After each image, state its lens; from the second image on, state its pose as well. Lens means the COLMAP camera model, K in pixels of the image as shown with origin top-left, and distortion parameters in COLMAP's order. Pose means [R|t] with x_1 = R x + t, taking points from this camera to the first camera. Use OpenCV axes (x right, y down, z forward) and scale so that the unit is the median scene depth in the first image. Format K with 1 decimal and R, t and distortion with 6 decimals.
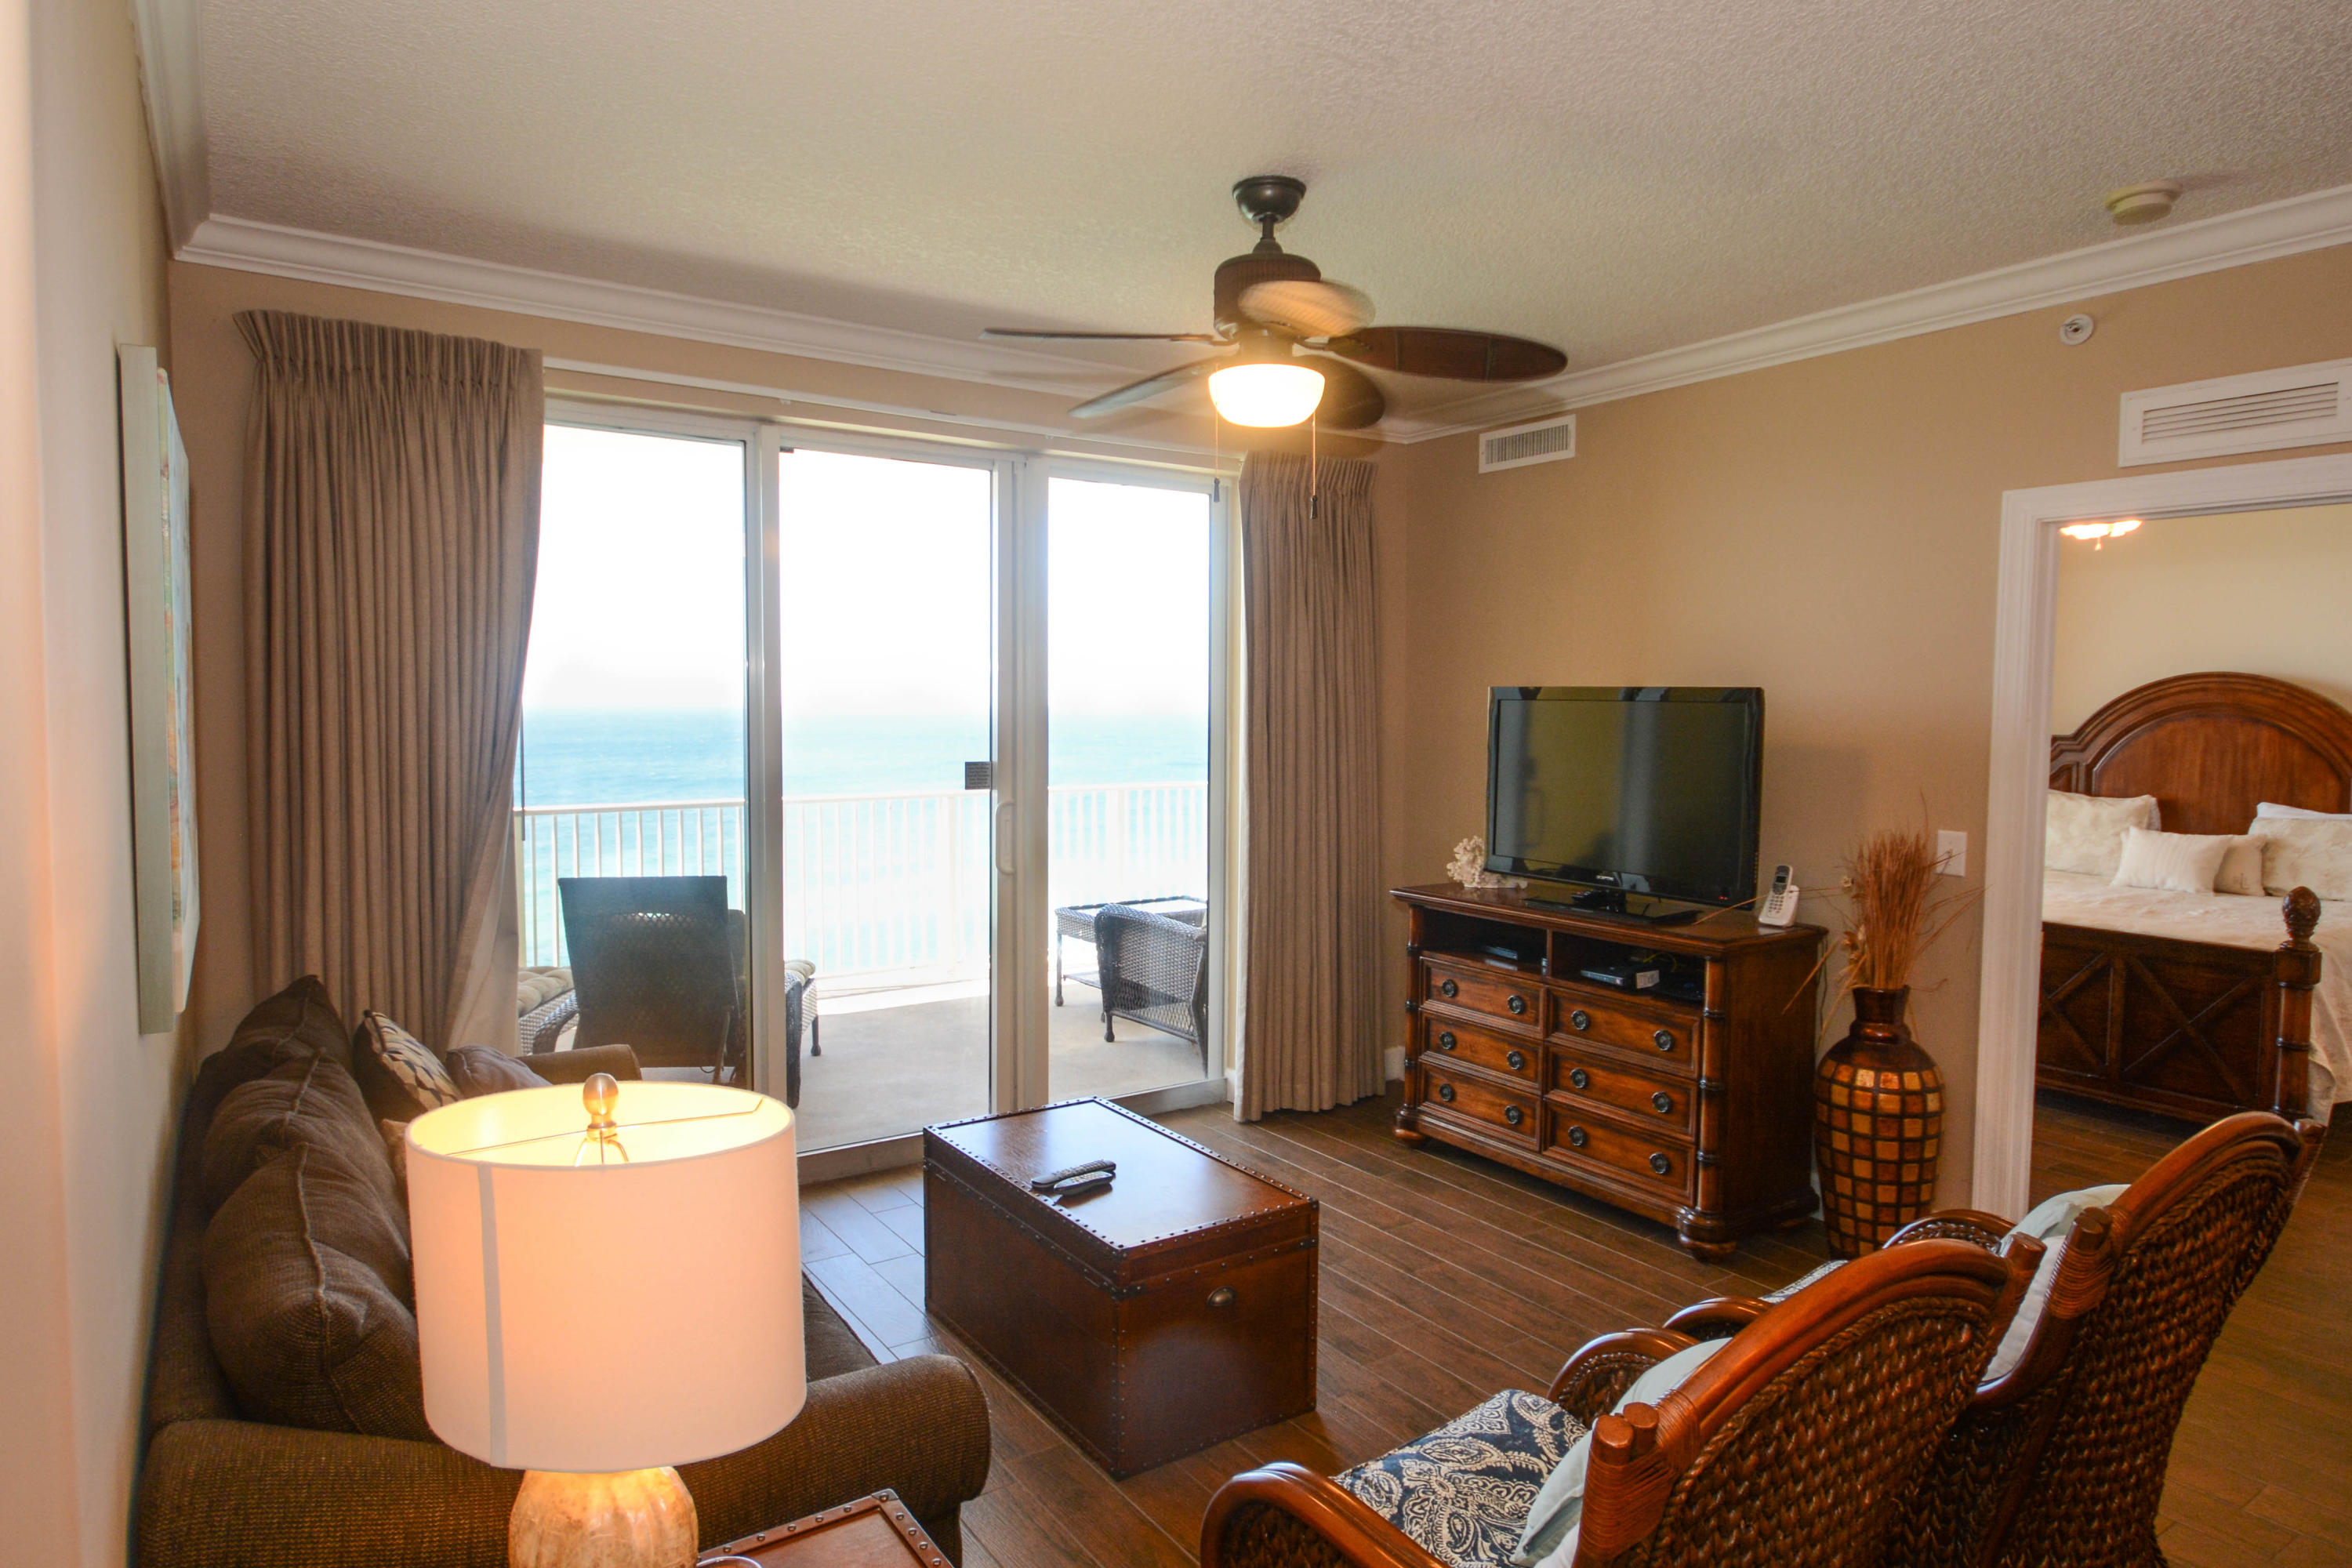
lens RADIAL K [[1310.0, 0, 1161.6], [0, 1310.0, 770.2], [0, 0, 1]] dist [0.003522, 0.002083]
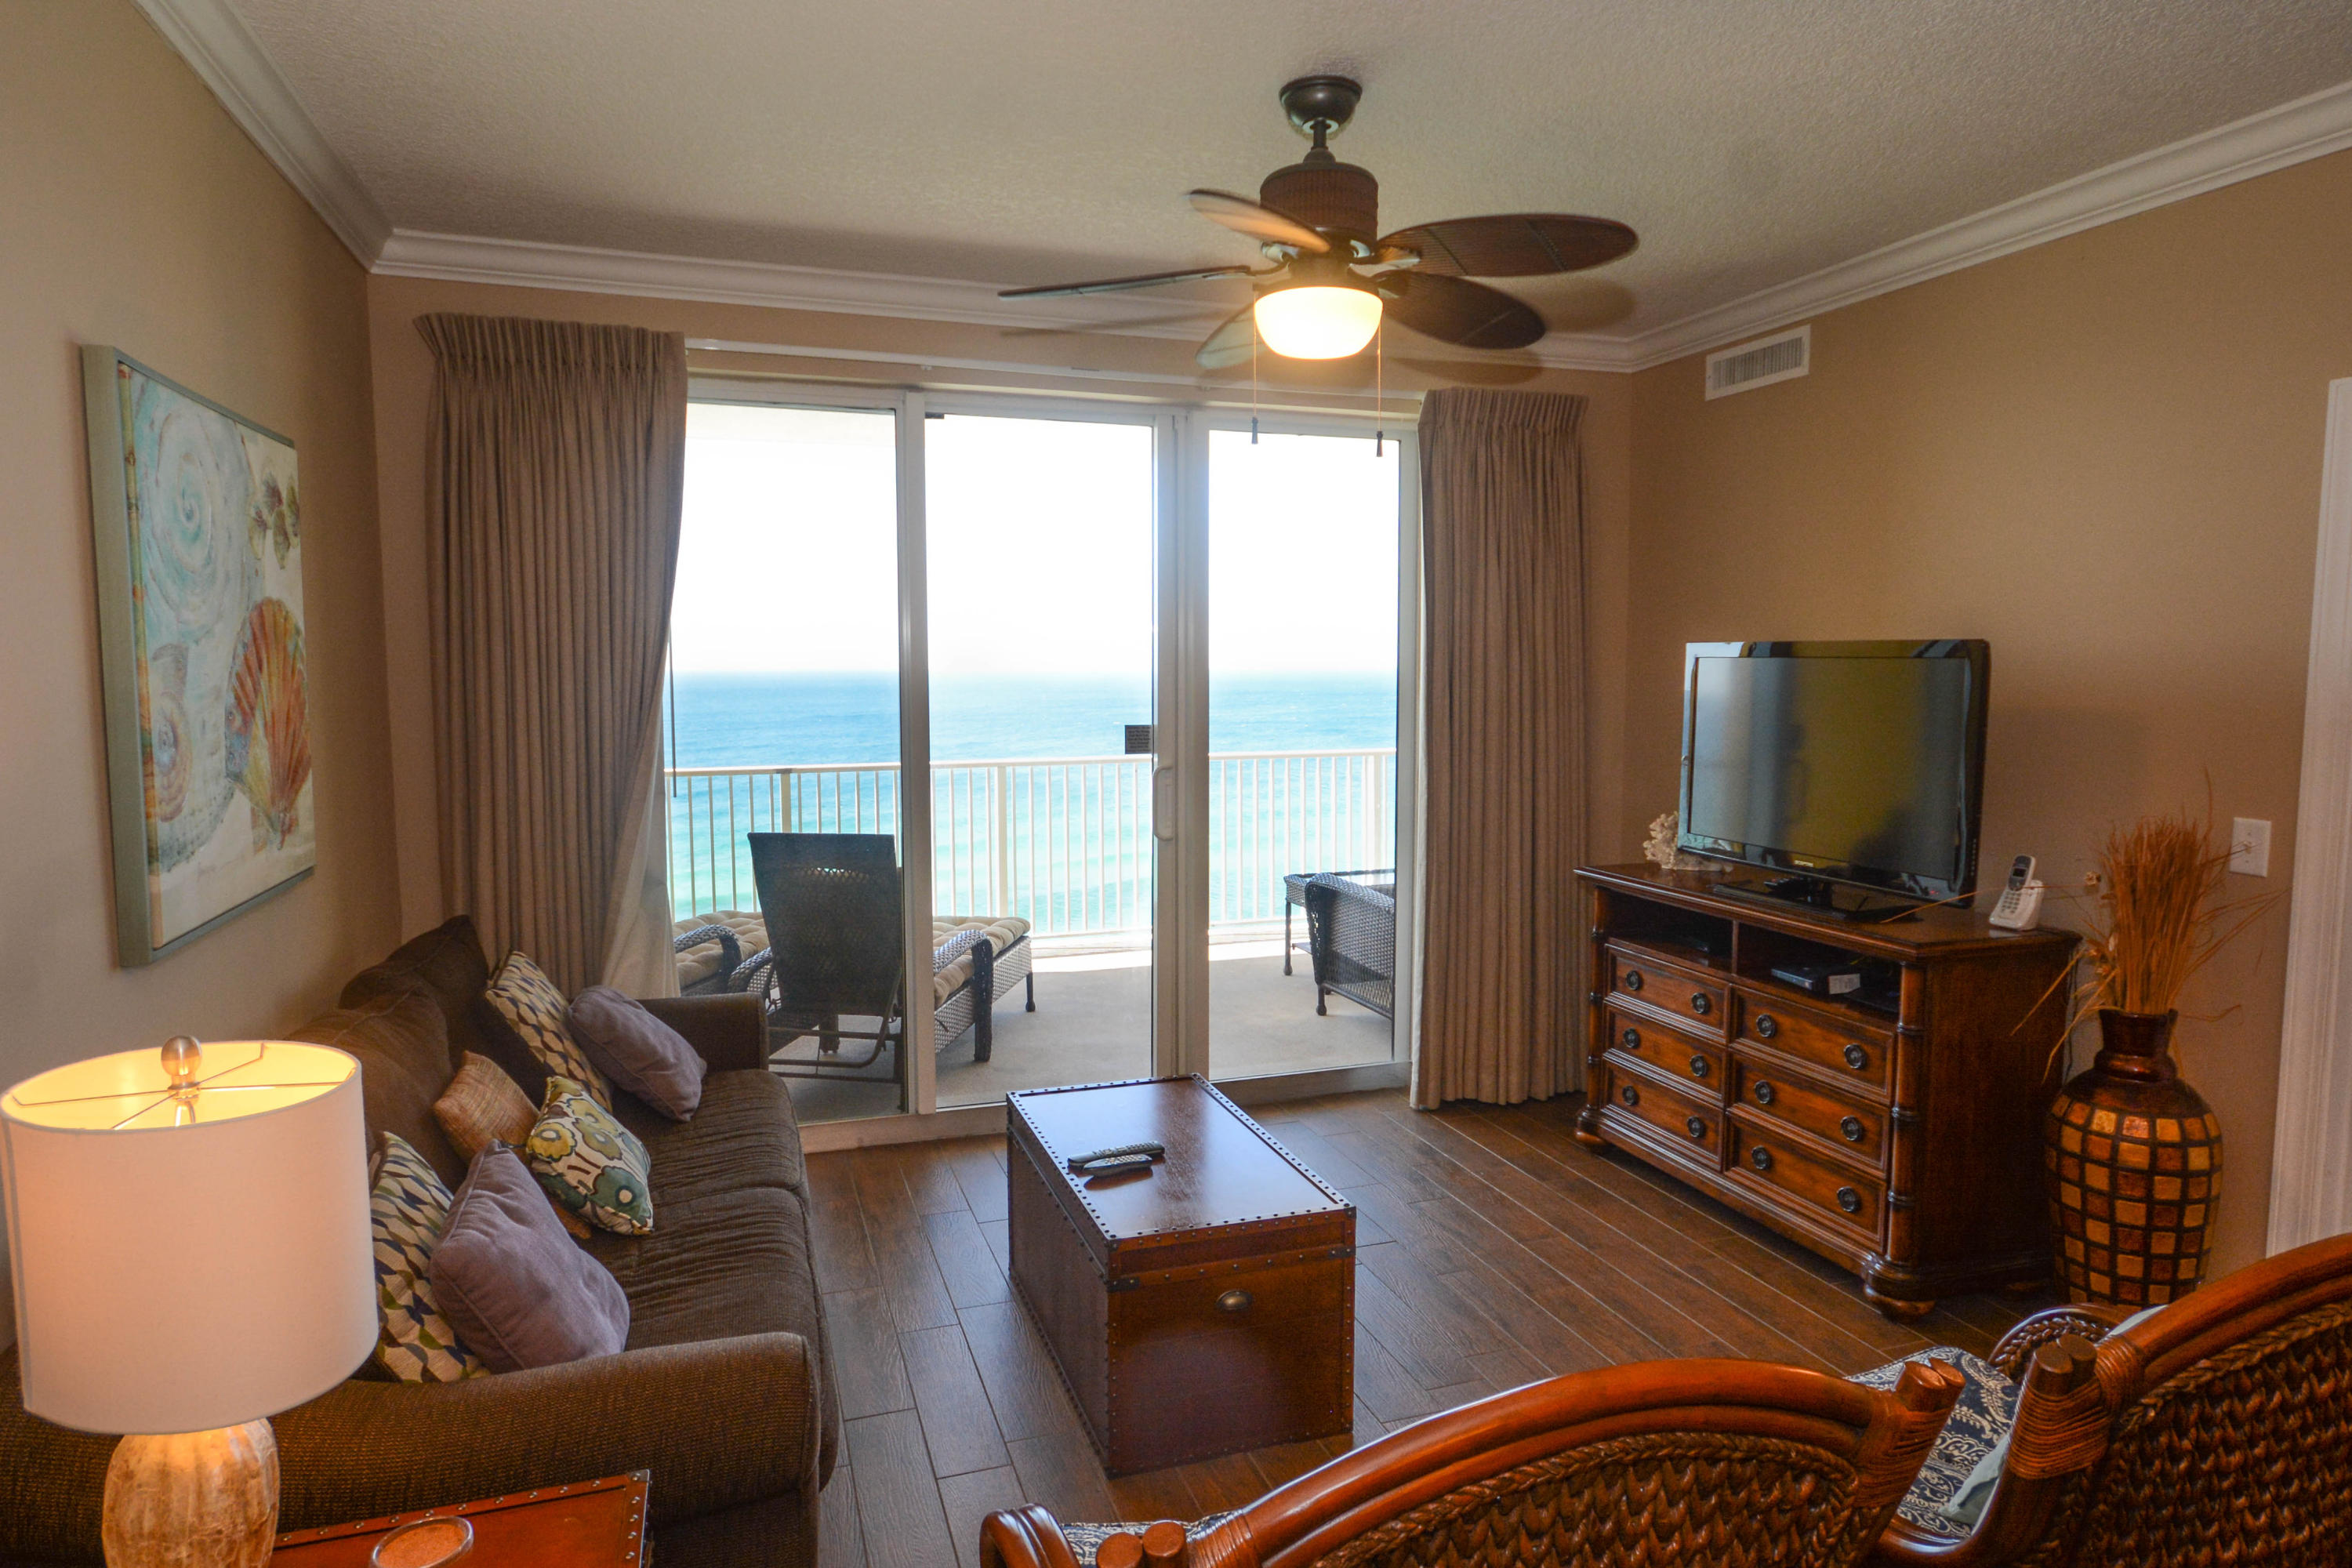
lens RADIAL K [[1310.0, 0, 1161.6], [0, 1310.0, 770.2], [0, 0, 1]] dist [0.003522, 0.002083]
pose [[0.966669, 0.013673, -0.255664, 0.160991], [-0.006495, 0.999561, 0.028900, -0.001450], [0.255947, -0.026276, 0.966334, 0.066029]]
